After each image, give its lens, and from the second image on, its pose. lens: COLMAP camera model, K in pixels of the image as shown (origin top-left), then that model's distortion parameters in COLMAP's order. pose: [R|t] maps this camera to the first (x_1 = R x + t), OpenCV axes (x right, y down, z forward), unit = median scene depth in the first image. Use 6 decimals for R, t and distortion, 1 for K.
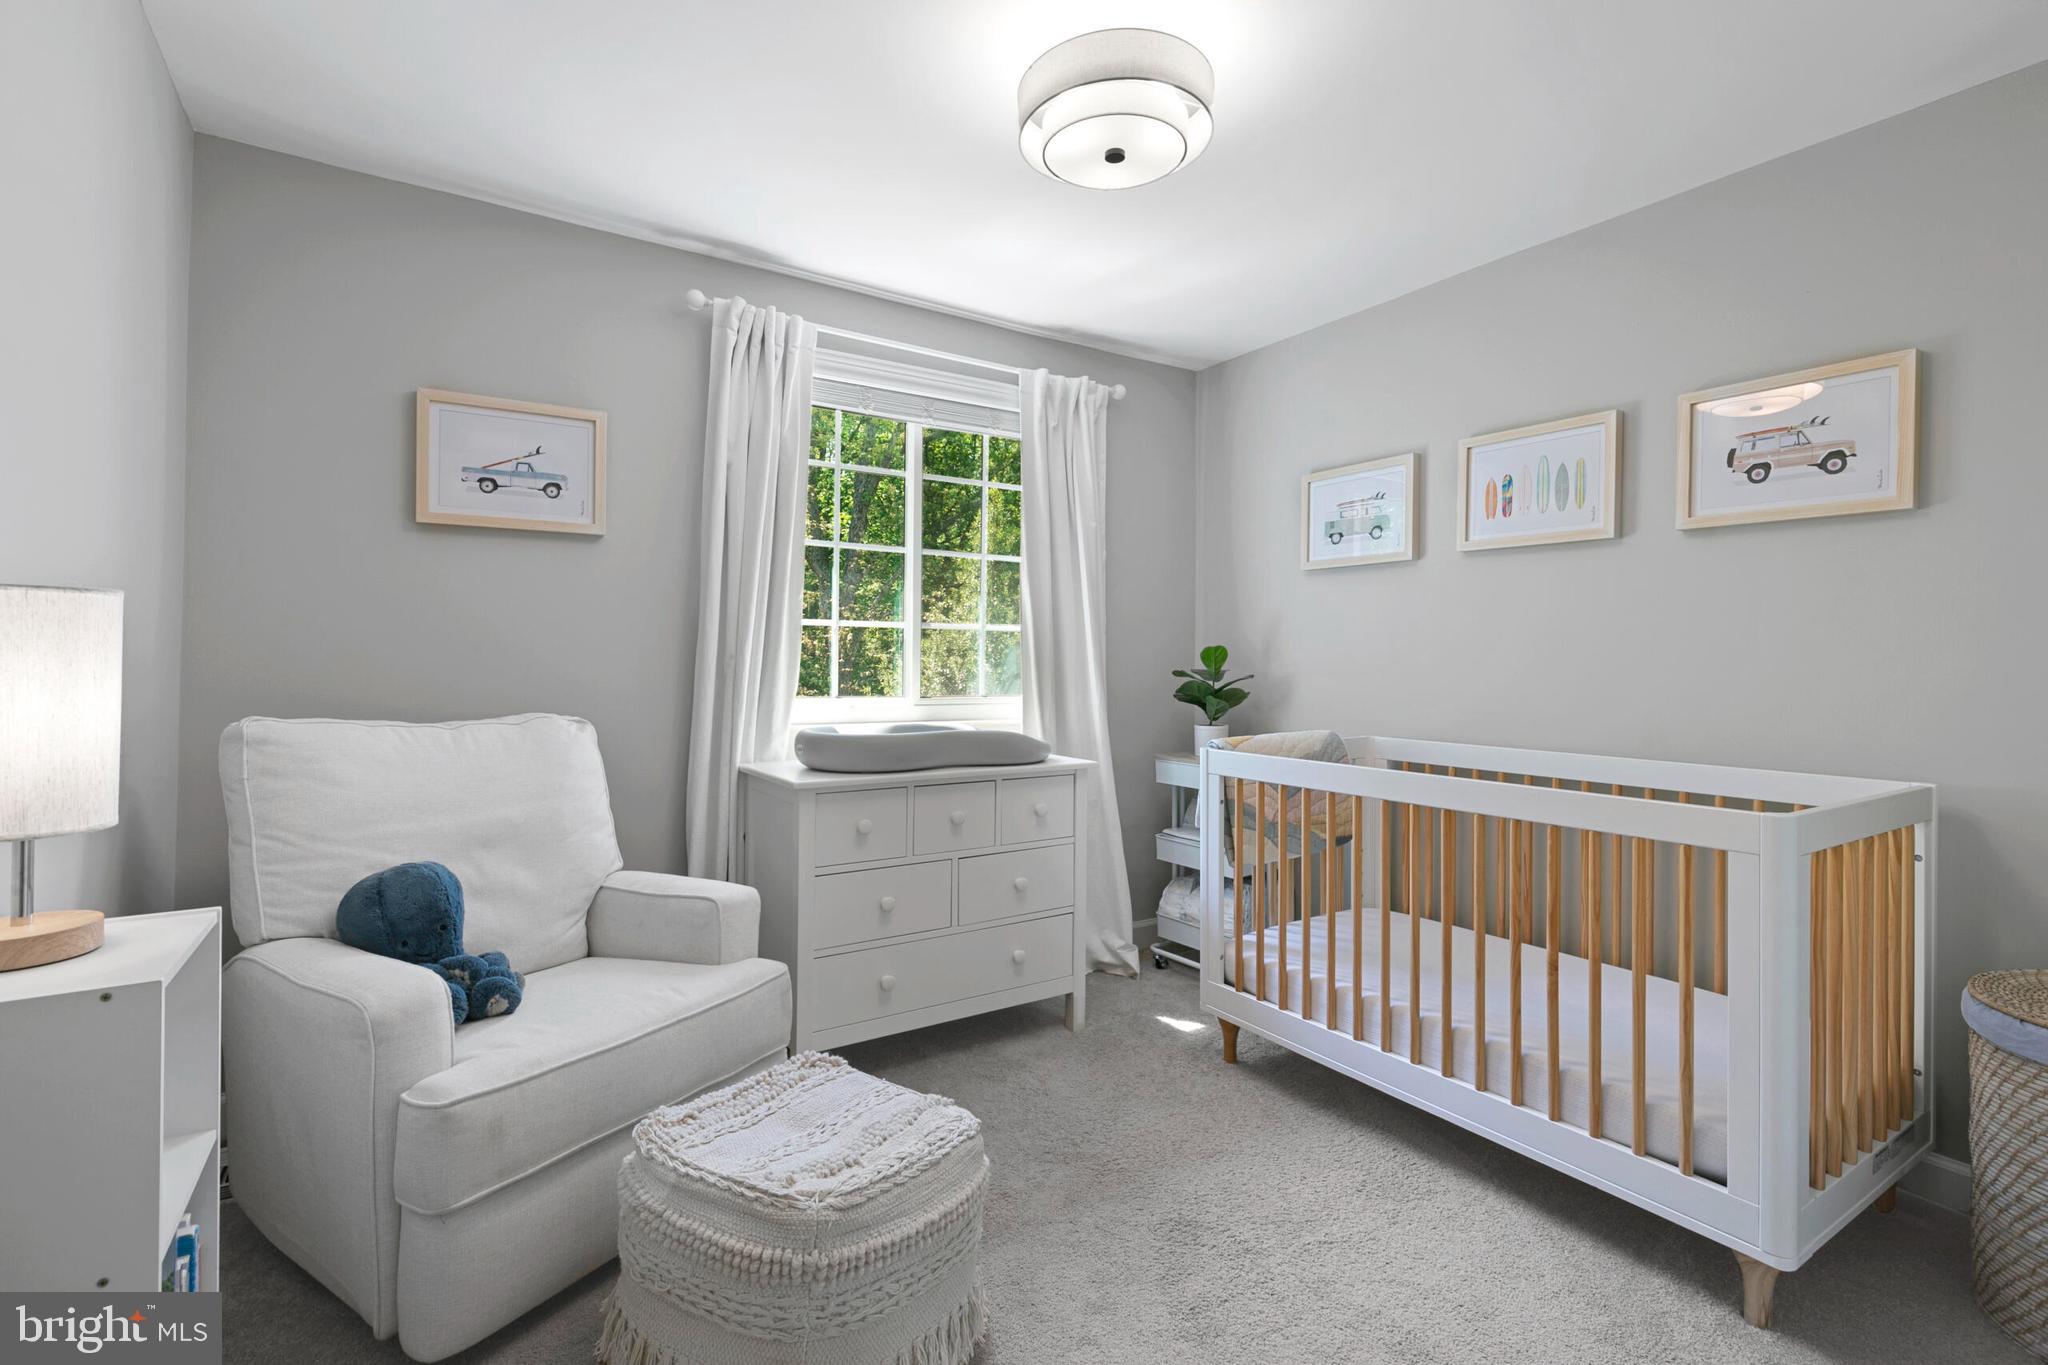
lens RADIAL K [[917.8, 0, 1034.7], [0, 917.8, 677.9], [0, 0, 1]] dist [0.007469, -0.001594]
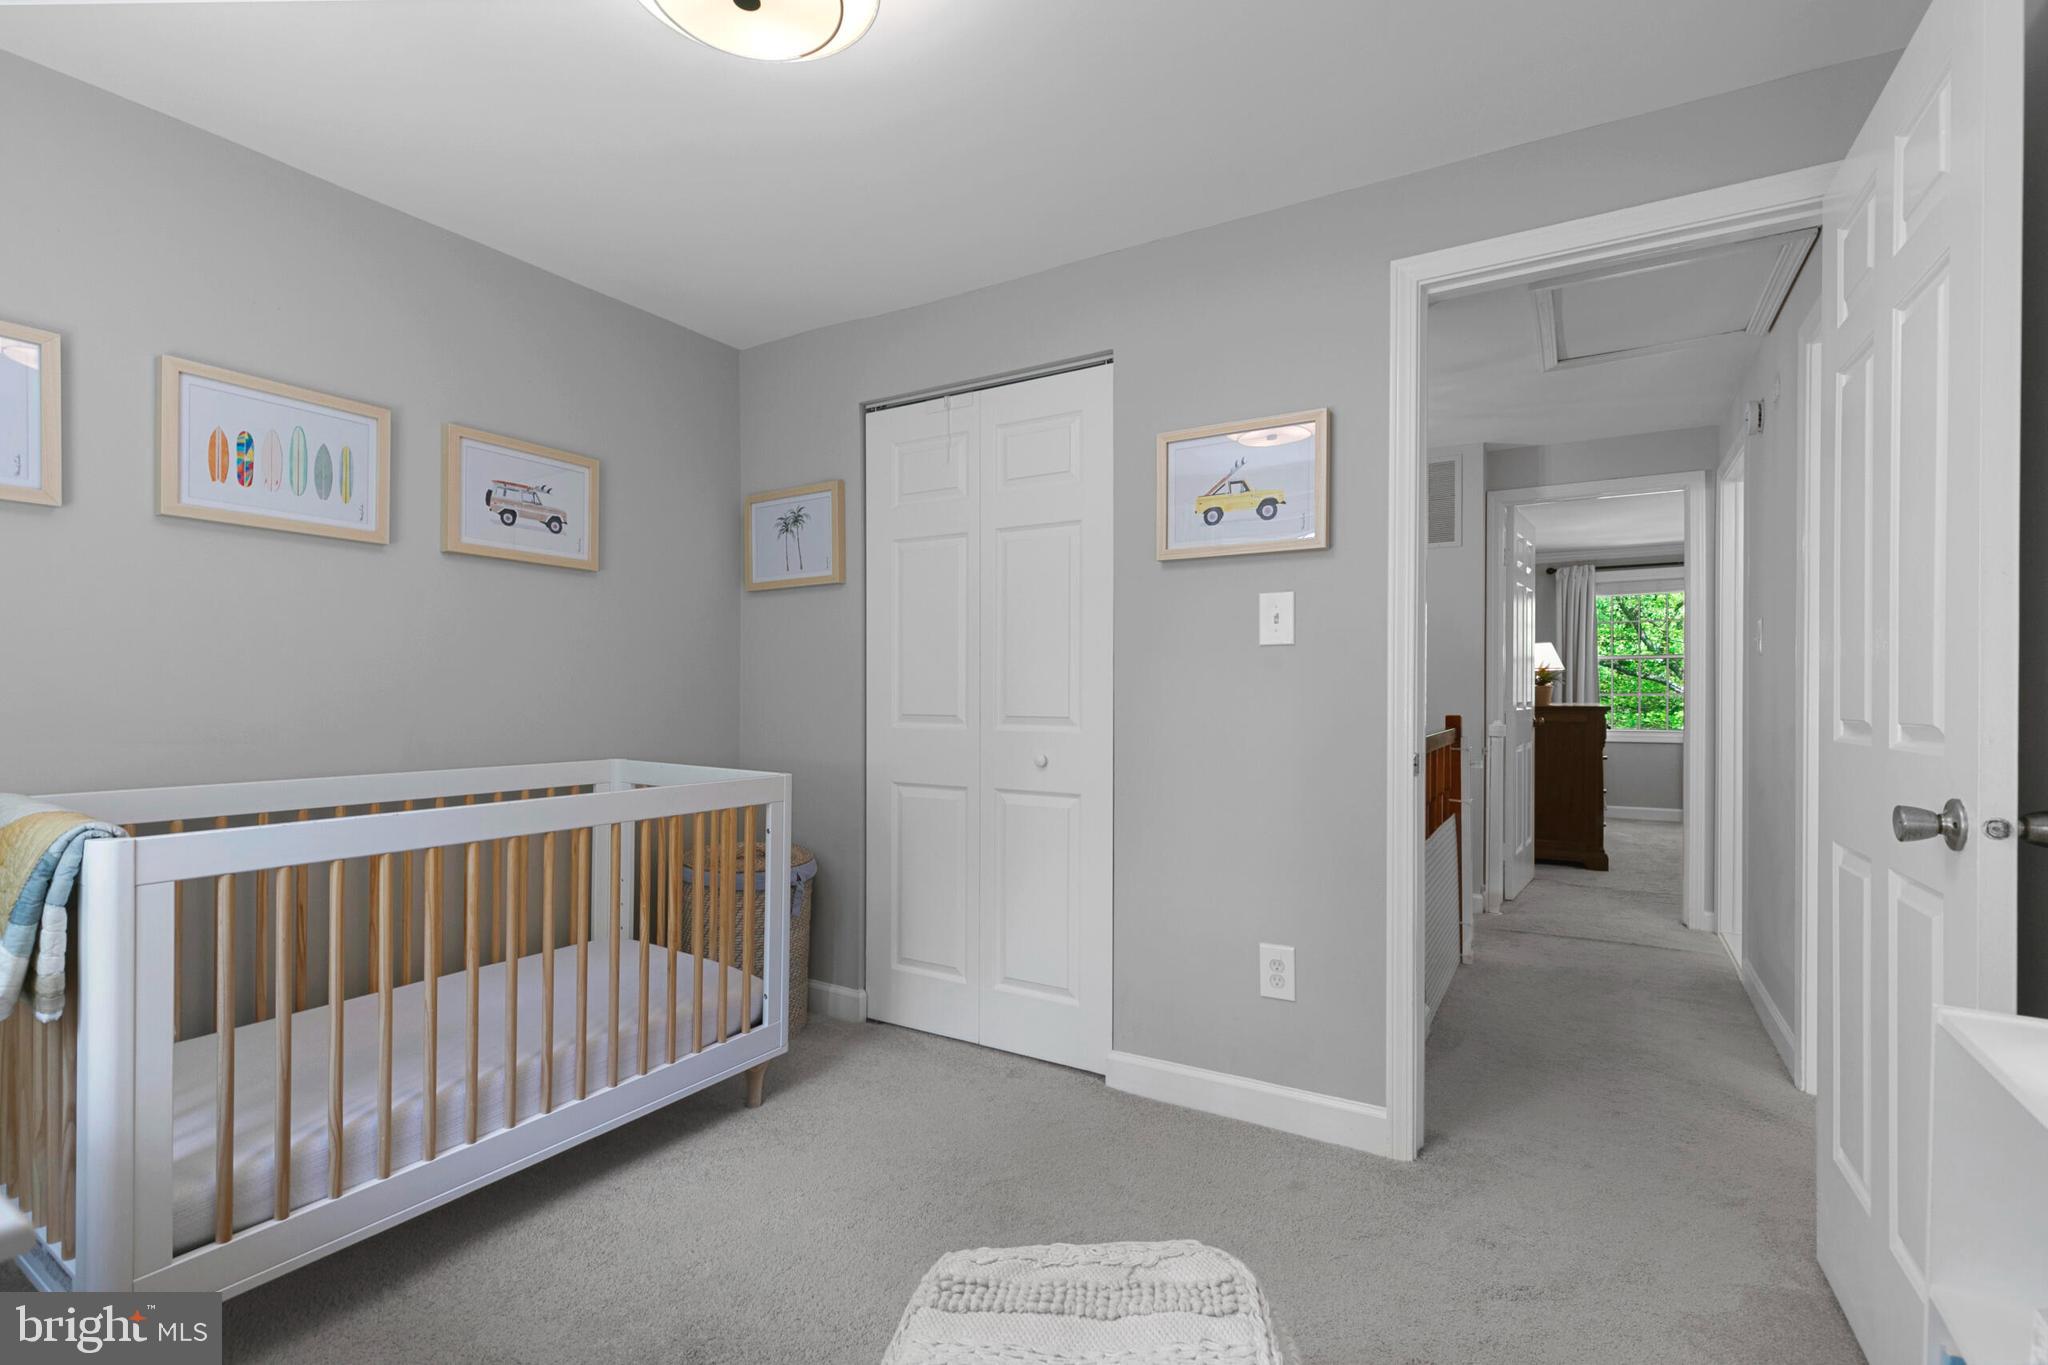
lens RADIAL K [[917.8, 0, 1038.0], [0, 917.8, 677.2], [0, 0, 1]] dist [0.007469, -0.001594]
pose [[-0.409615, -0.003006, 0.912254, -0.569660], [-0.000674, 0.999995, 0.002993, -0.018669], [-0.912258, 0.000611, -0.409615, 0.844427]]
